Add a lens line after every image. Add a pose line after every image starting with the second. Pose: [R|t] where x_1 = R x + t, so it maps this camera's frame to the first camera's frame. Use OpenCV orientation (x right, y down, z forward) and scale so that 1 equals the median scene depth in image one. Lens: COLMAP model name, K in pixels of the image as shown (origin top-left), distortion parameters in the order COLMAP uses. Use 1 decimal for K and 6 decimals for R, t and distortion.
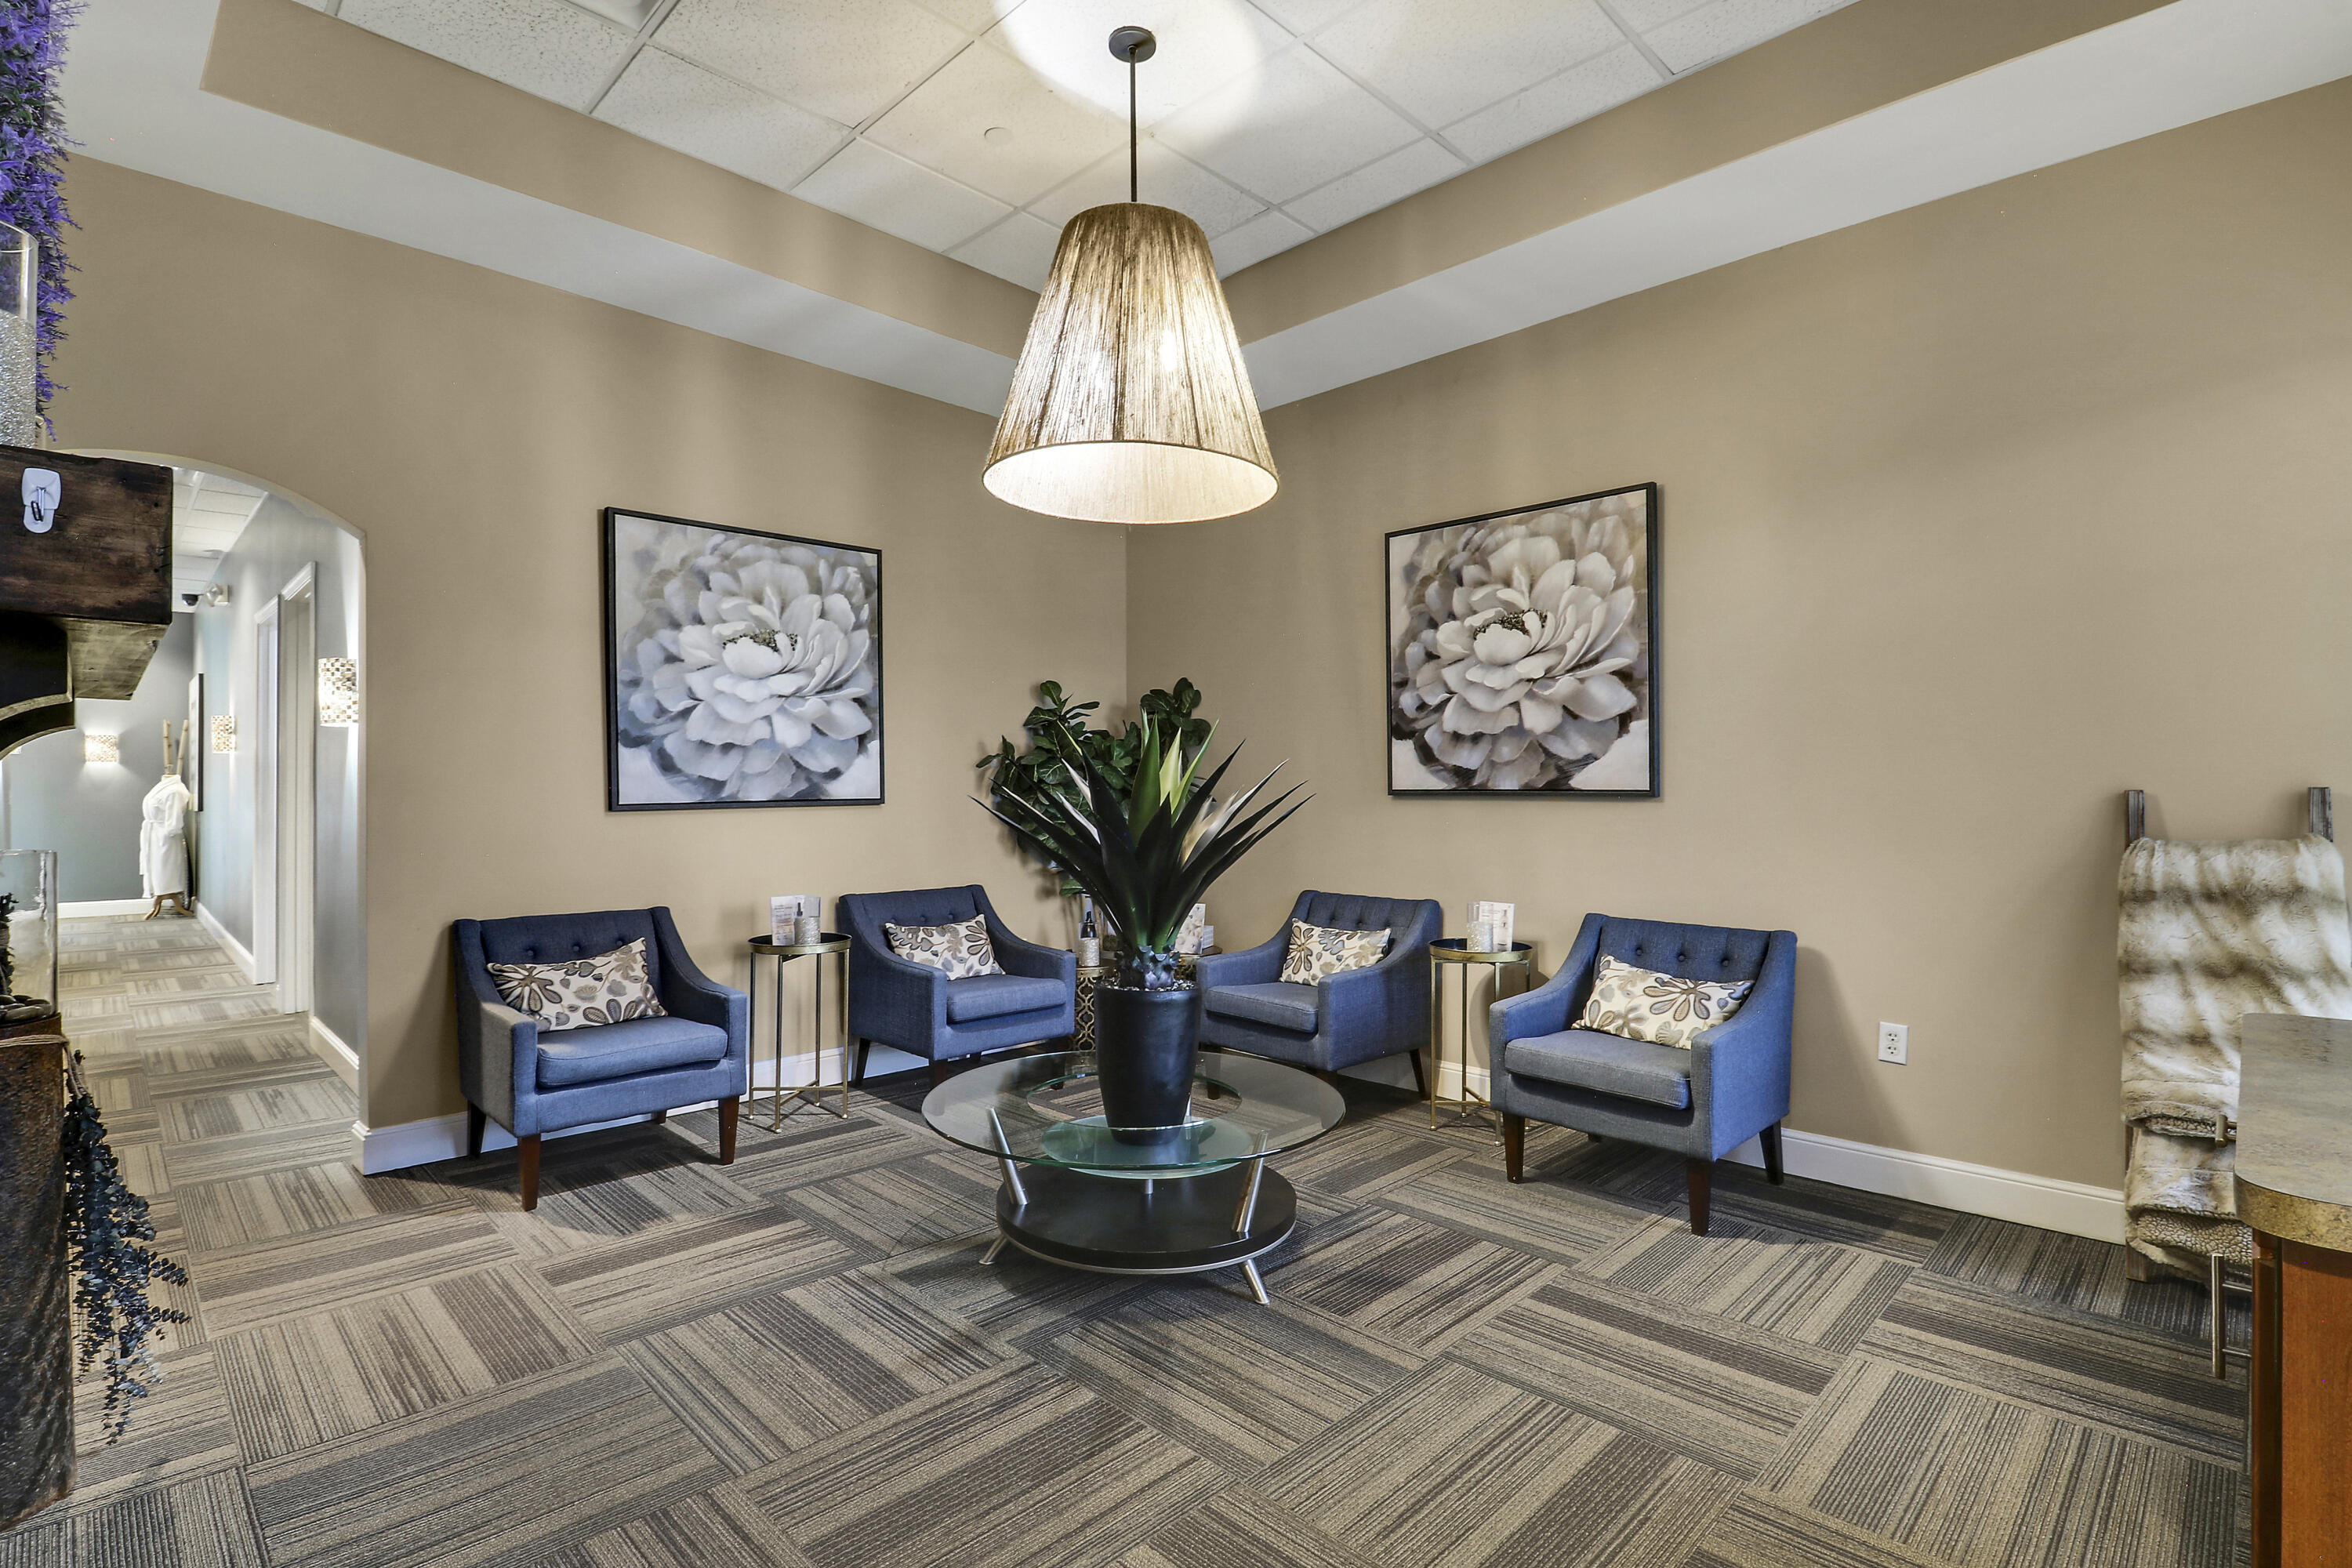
lens RADIAL K [[1113.3, 0, 1183.2], [0, 1113.3, 788.4], [0, 0, 1]] dist [-0.004373, -0.001573]
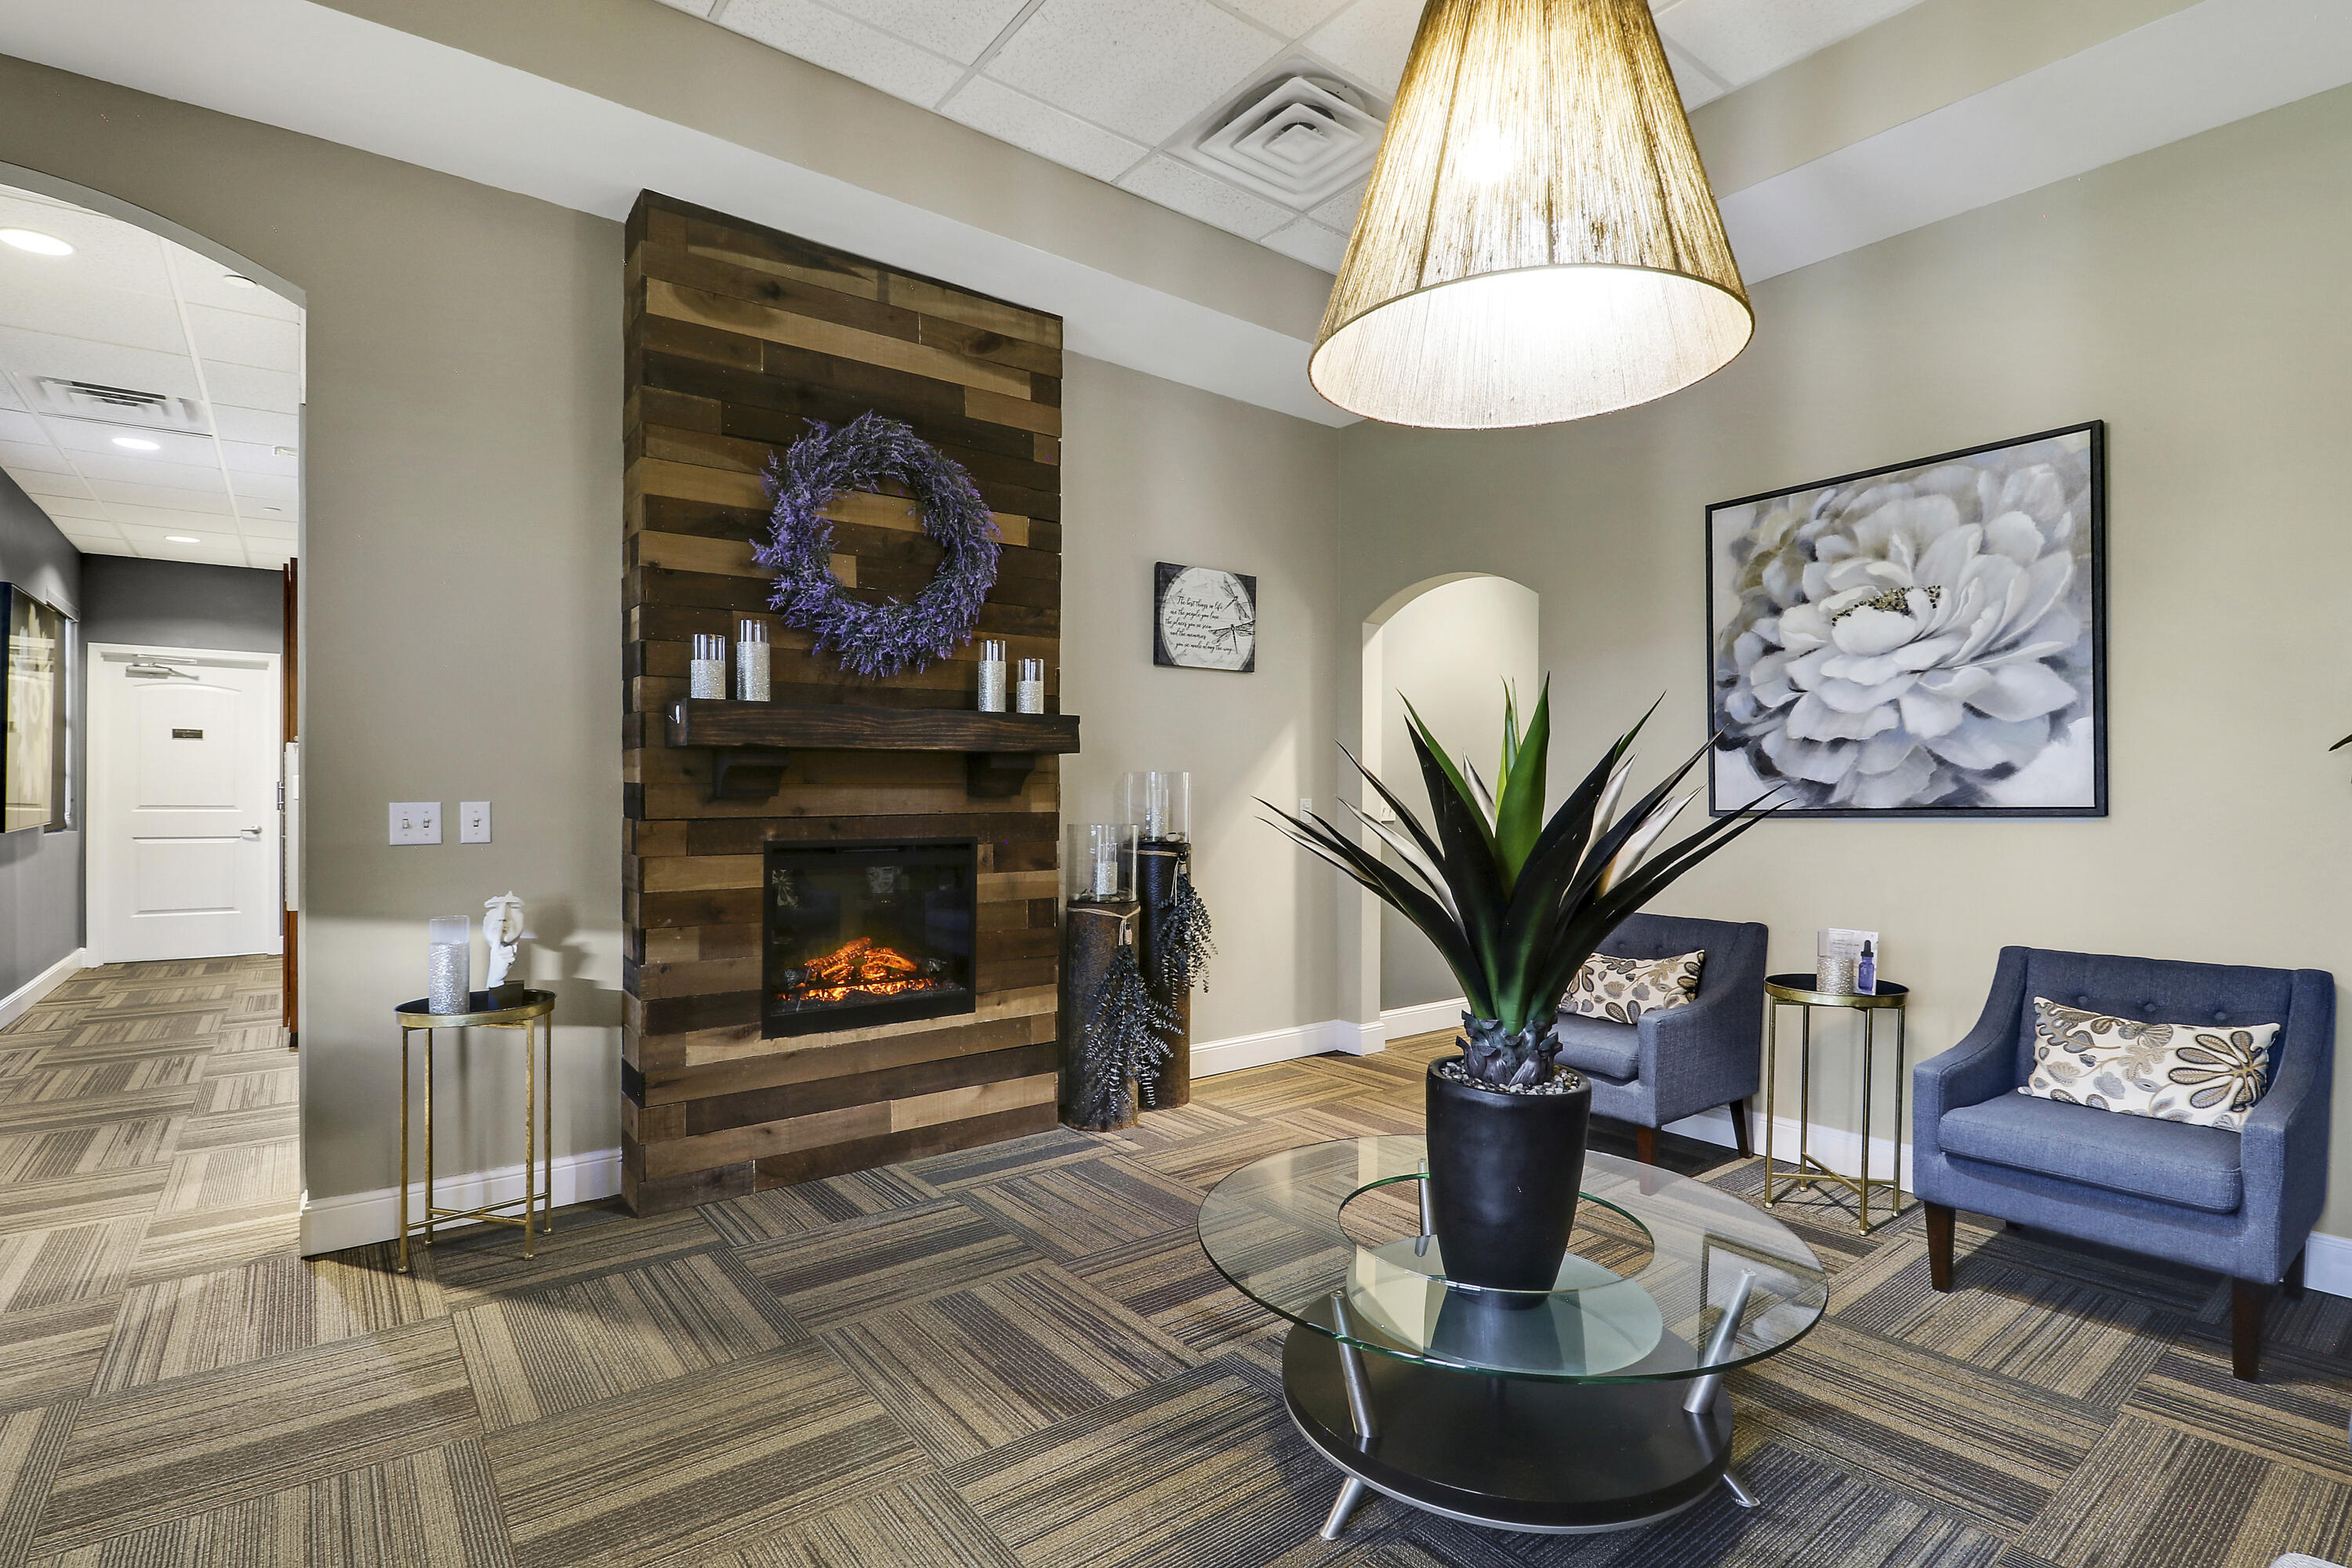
lens RADIAL K [[1113.3, 0, 1181.4], [0, 1113.3, 793.5], [0, 0, 1]] dist [-0.004373, -0.001573]
pose [[-0.117457, -0.007975, -0.993046, 0.479528], [0.001324, 0.999966, -0.008187, 0.006632], [0.993077, -0.002276, -0.117442, 0.619811]]
